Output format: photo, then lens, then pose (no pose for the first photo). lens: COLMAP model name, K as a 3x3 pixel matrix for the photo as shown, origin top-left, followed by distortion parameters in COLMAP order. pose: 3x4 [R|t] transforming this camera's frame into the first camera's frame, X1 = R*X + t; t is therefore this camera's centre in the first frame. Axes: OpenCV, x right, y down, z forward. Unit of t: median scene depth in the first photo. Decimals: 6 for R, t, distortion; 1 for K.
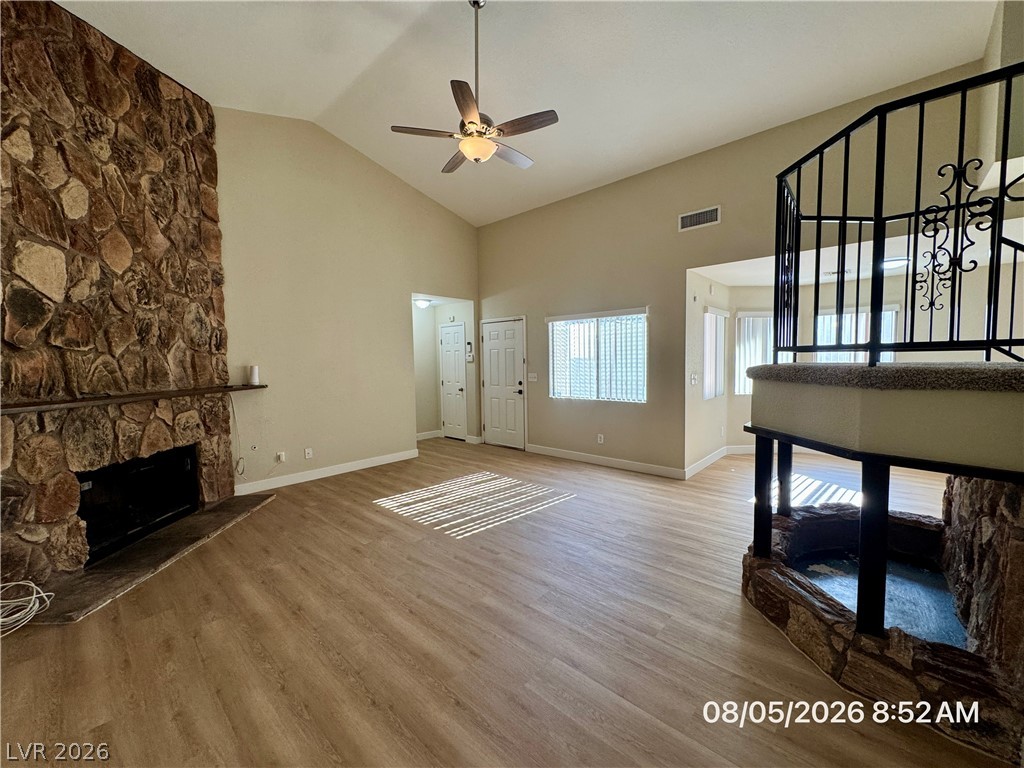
lens RADIAL K [[408.8, 0, 512.0], [0, 408.8, 384.0], [0, 0, 1]] dist [-0.002114, -0.000261]
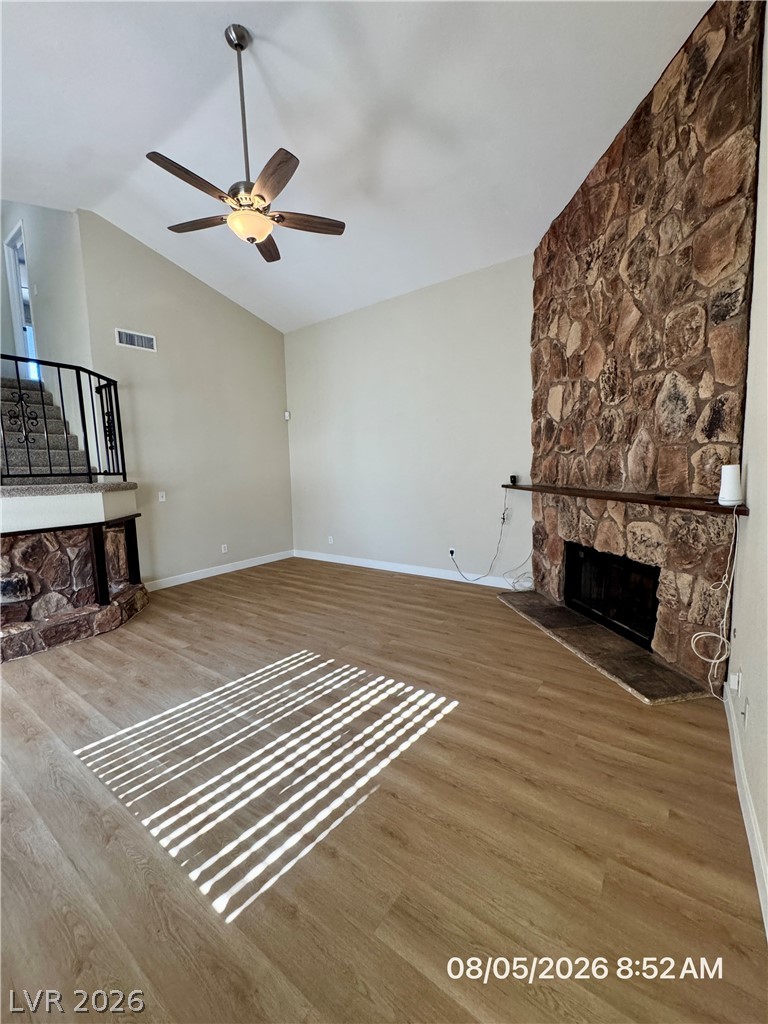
lens RADIAL K [[409.5, 0, 385.0], [0, 409.5, 511.5], [0, 0, 1]] dist [-0.000600, 0.000058]
pose [[-0.992333, 0.055214, -0.110579, -0.212330], [0.036817, 0.986107, 0.161980, -0.103313], [0.117986, 0.156667, -0.980579, 1.770813]]
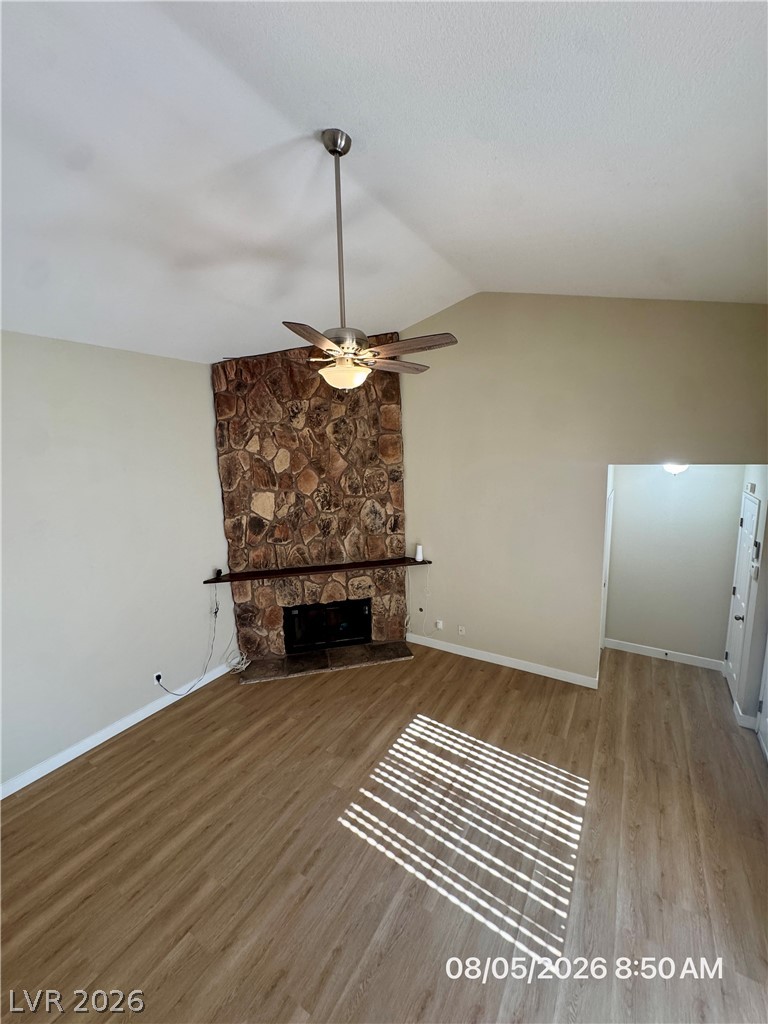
lens RADIAL K [[409.5, 0, 385.0], [0, 409.5, 511.5], [0, 0, 1]] dist [-0.000600, 0.000058]
pose [[0.187793, 0.168021, -0.967731, 0.595865], [-0.029796, 0.985781, 0.165373, -0.412606], [0.981757, -0.002221, 0.190130, 0.837009]]
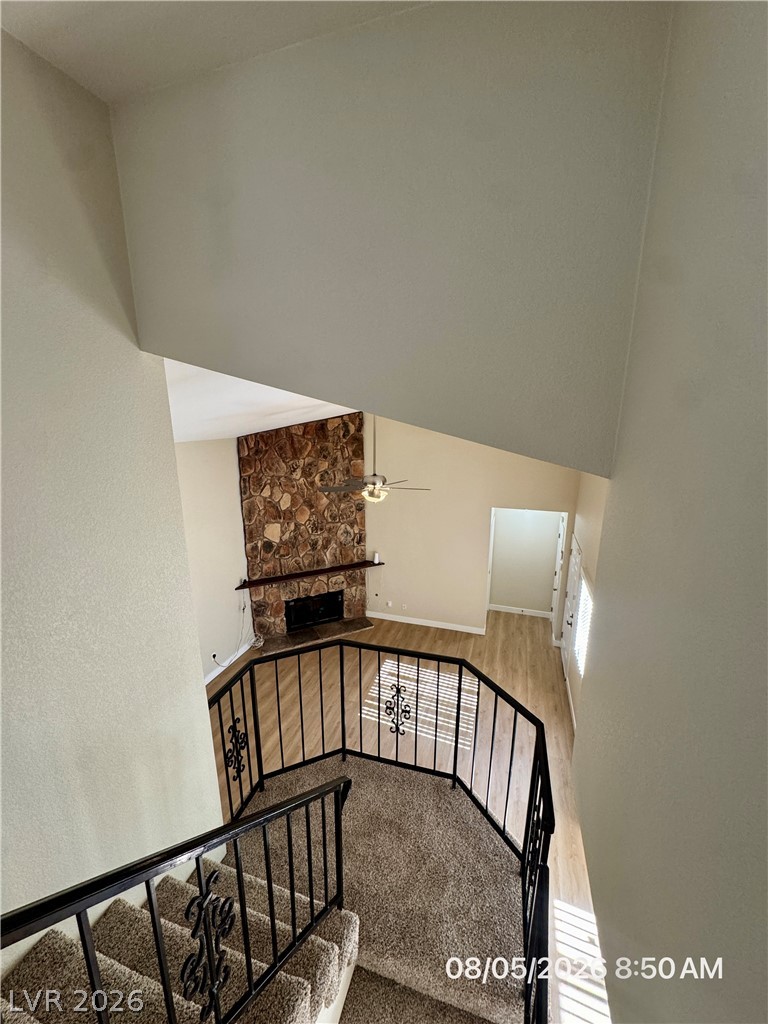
lens RADIAL K [[409.5, 0, 385.0], [0, 409.5, 511.5], [0, 0, 1]] dist [-0.000600, 0.000058]
pose [[0.414870, 0.226992, -0.881112, 1.116632], [-0.058557, 0.973035, 0.223102, -0.761004], [0.907995, -0.040963, 0.416974, 0.374358]]
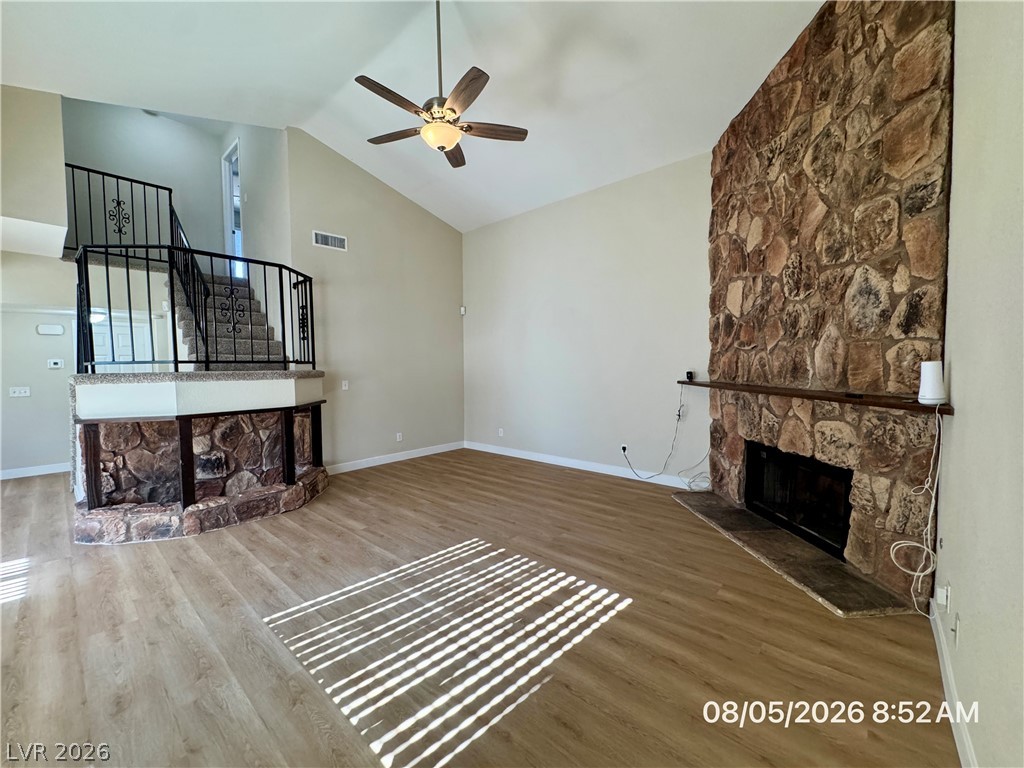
lens RADIAL K [[411.1, 0, 512.0], [0, 411.1, 384.0], [0, 0, 1]] dist [-0.001553, 0.000128]
pose [[-0.999557, 0.025964, -0.014559, -0.195074], [0.024334, 0.994411, 0.102731, -0.096433], [0.017145, 0.102331, -0.994603, 1.790657]]
